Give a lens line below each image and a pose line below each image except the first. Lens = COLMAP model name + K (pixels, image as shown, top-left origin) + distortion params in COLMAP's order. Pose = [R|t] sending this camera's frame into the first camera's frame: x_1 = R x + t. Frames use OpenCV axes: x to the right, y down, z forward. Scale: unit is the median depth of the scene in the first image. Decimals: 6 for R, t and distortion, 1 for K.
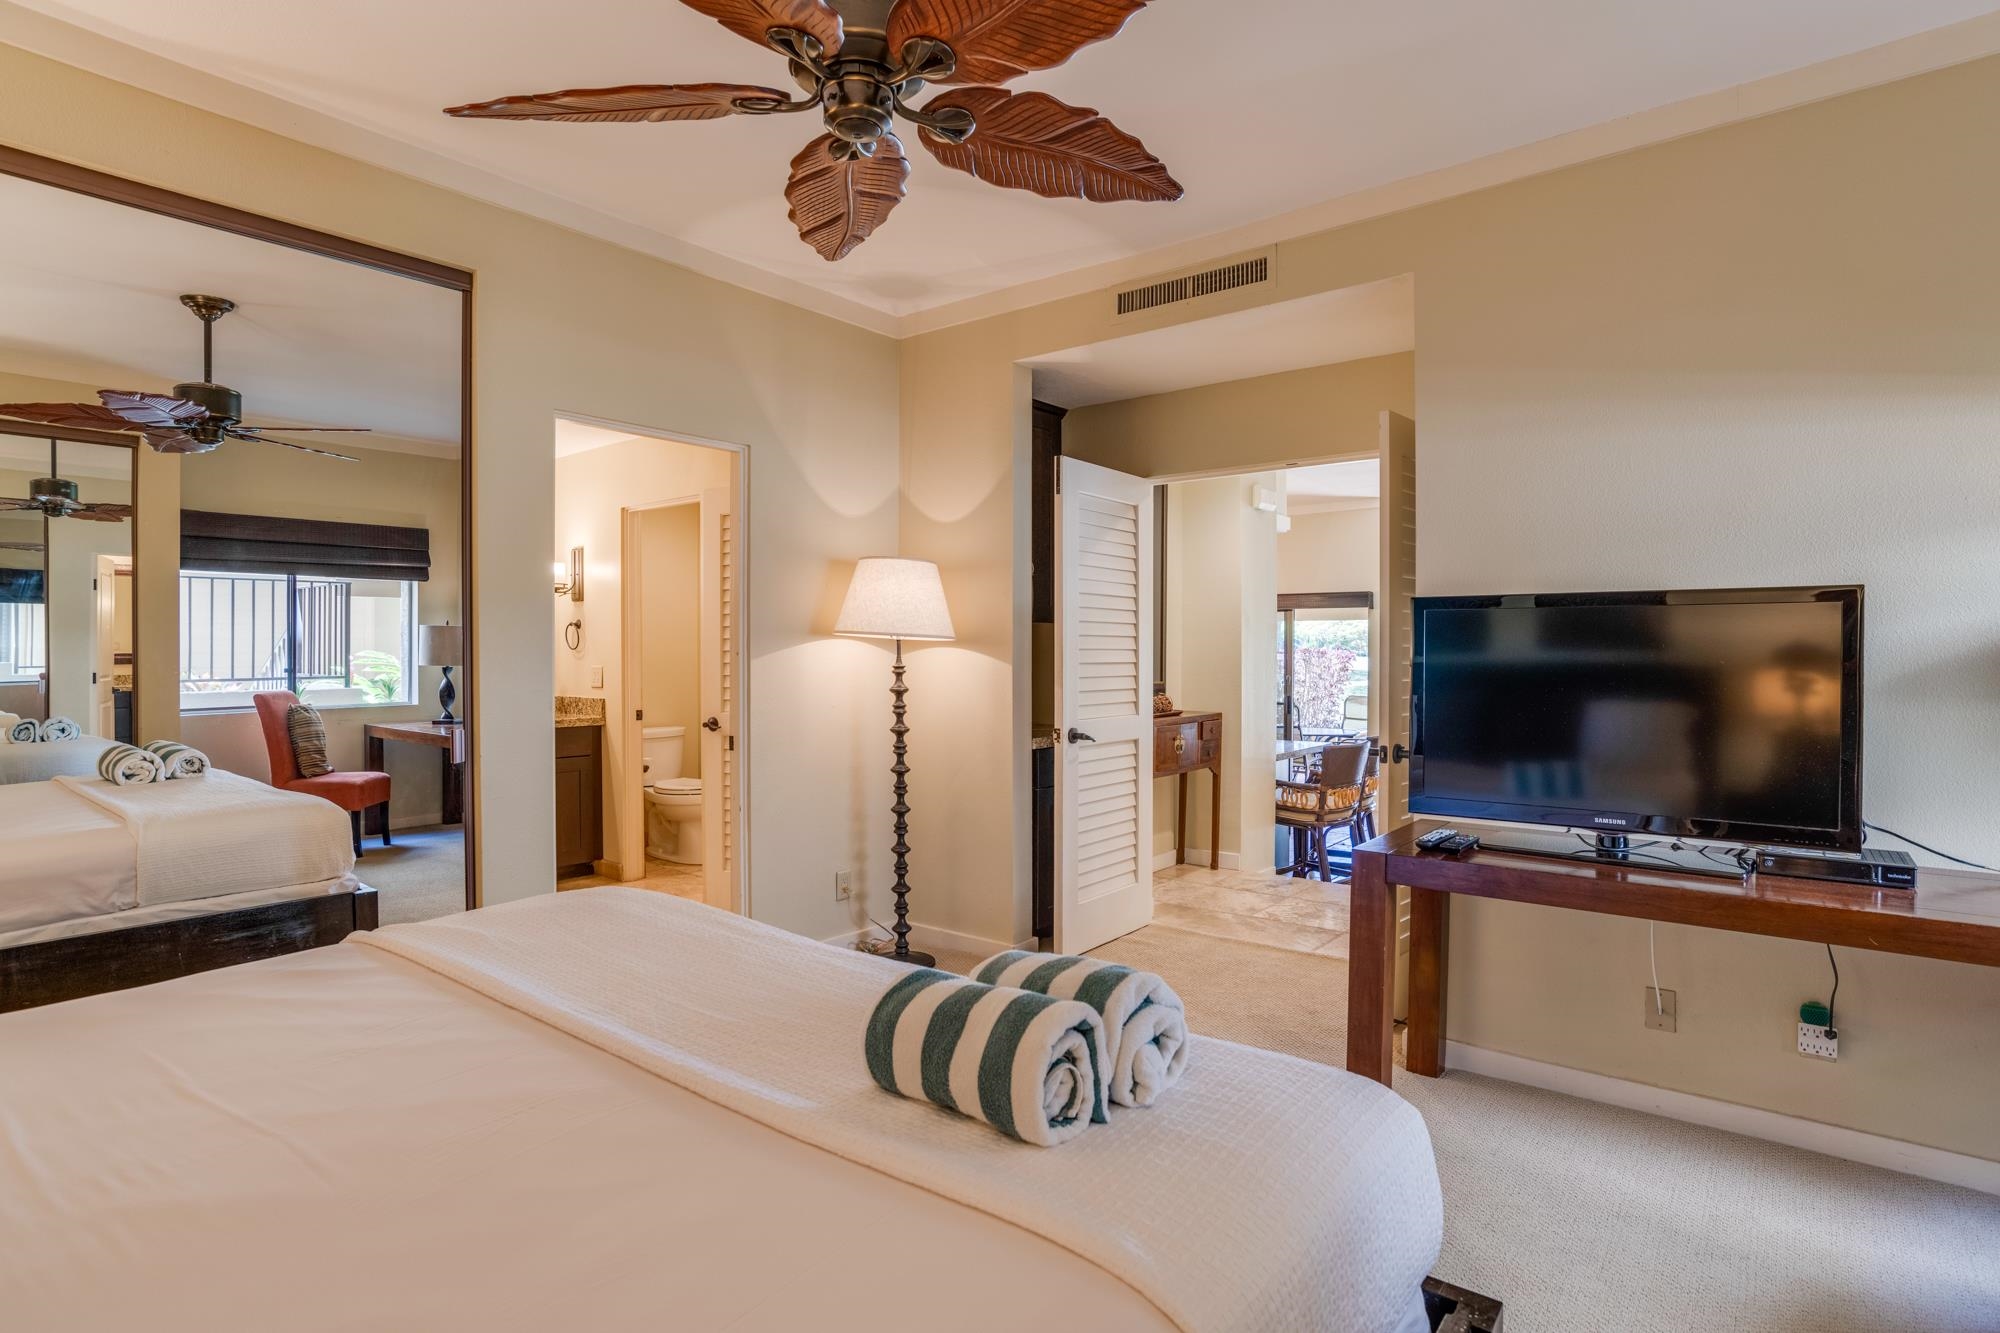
lens RADIAL K [[1017.1, 0, 1013.7], [0, 1017.1, 666.1], [0, 0, 1]] dist [-0.051084, 0.021107]
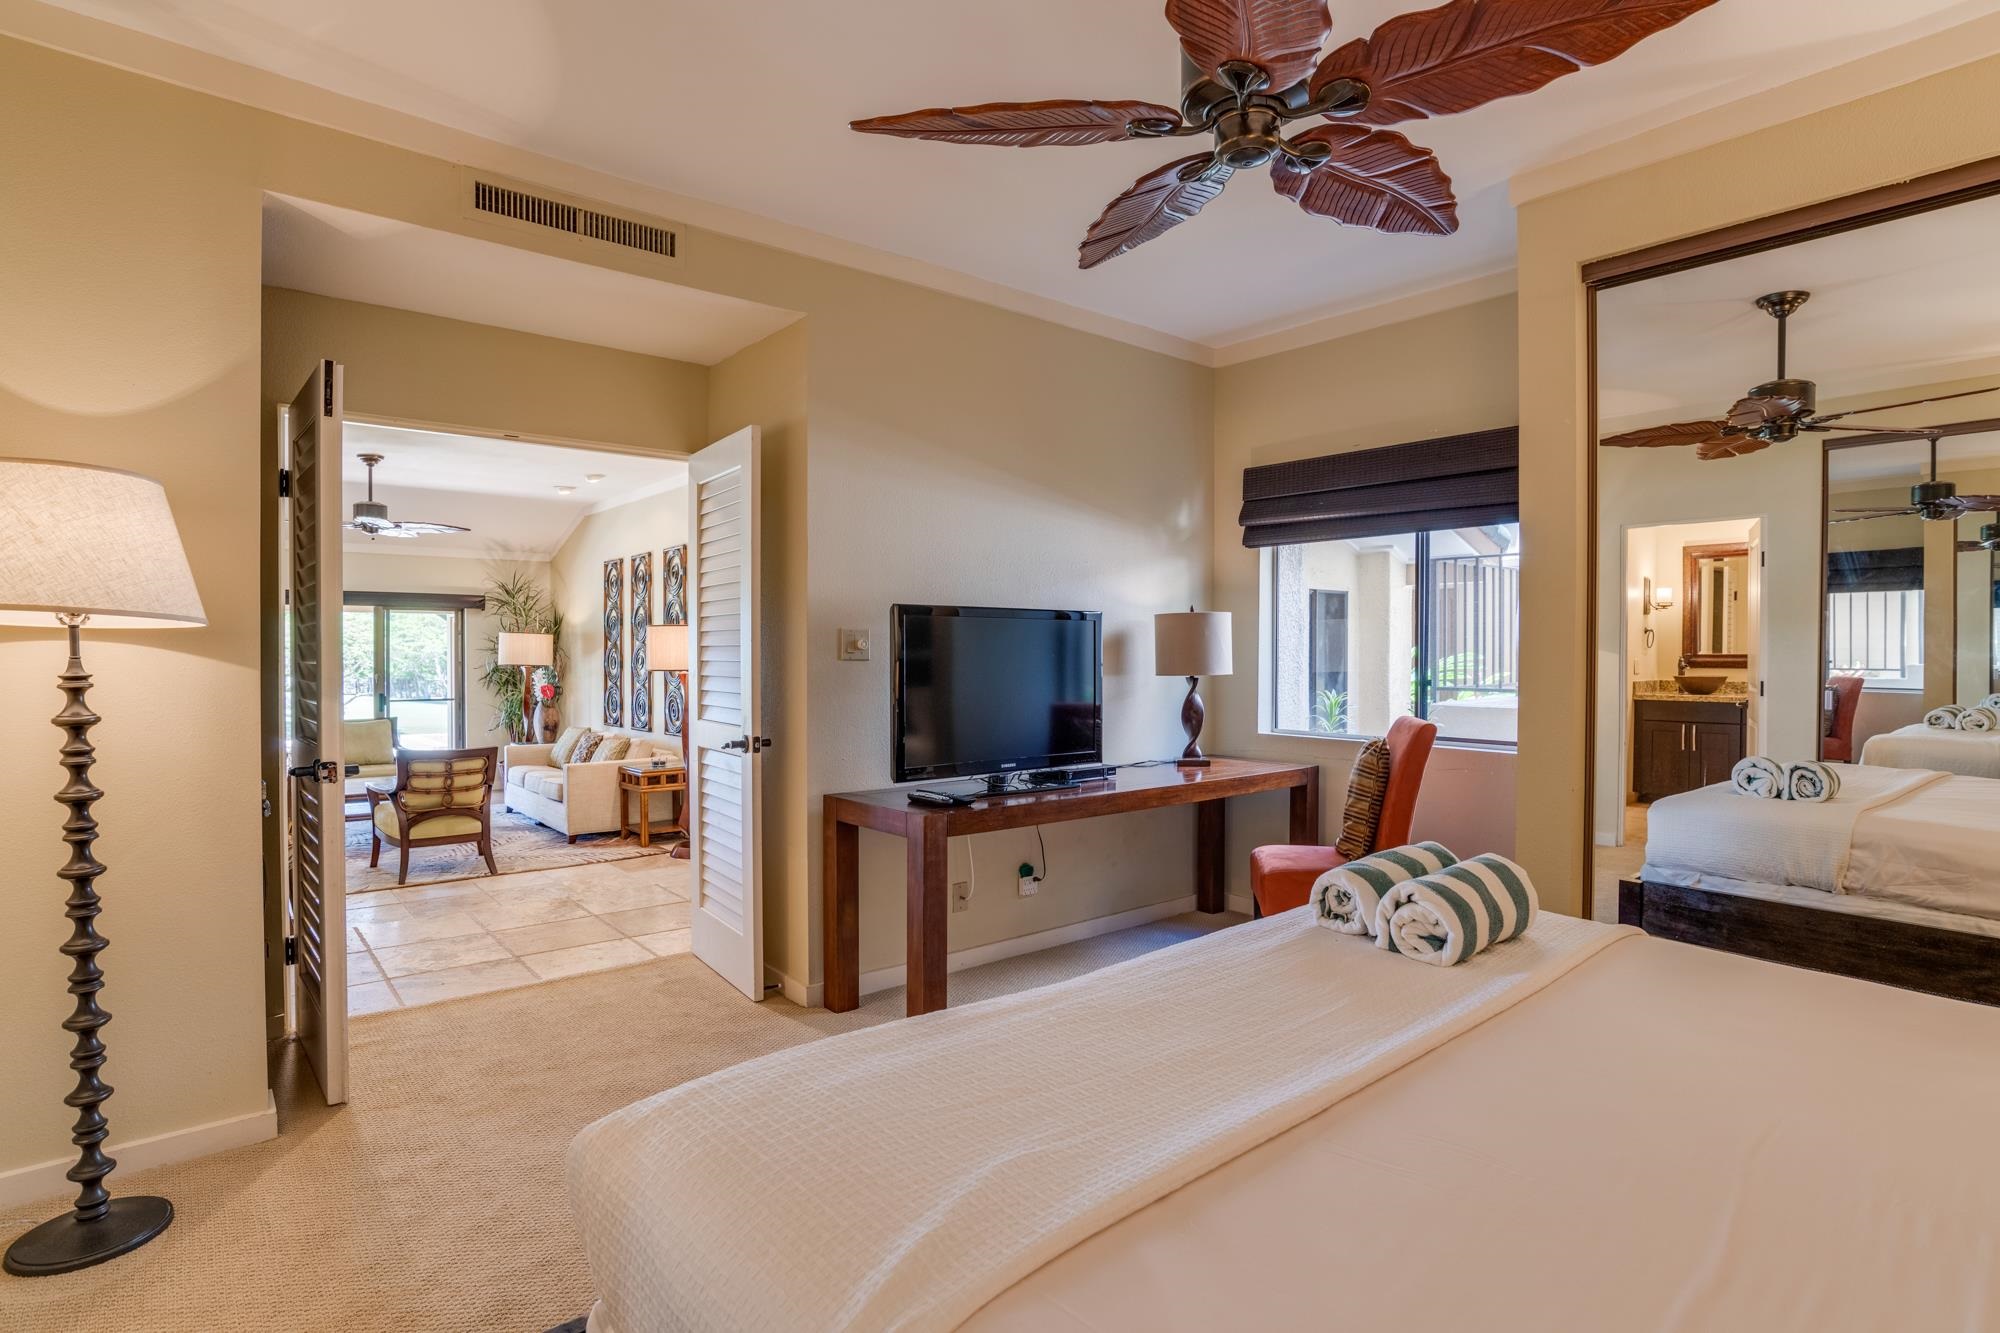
lens RADIAL K [[1017.1, 0, 1008.7], [0, 1017.1, 659.5], [0, 0, 1]] dist [-0.051084, 0.021107]
pose [[0.198800, -0.009767, 0.979991, -0.519237], [0.010368, 0.999915, 0.007863, -0.007334], [-0.979985, 0.008597, 0.198885, 0.425259]]
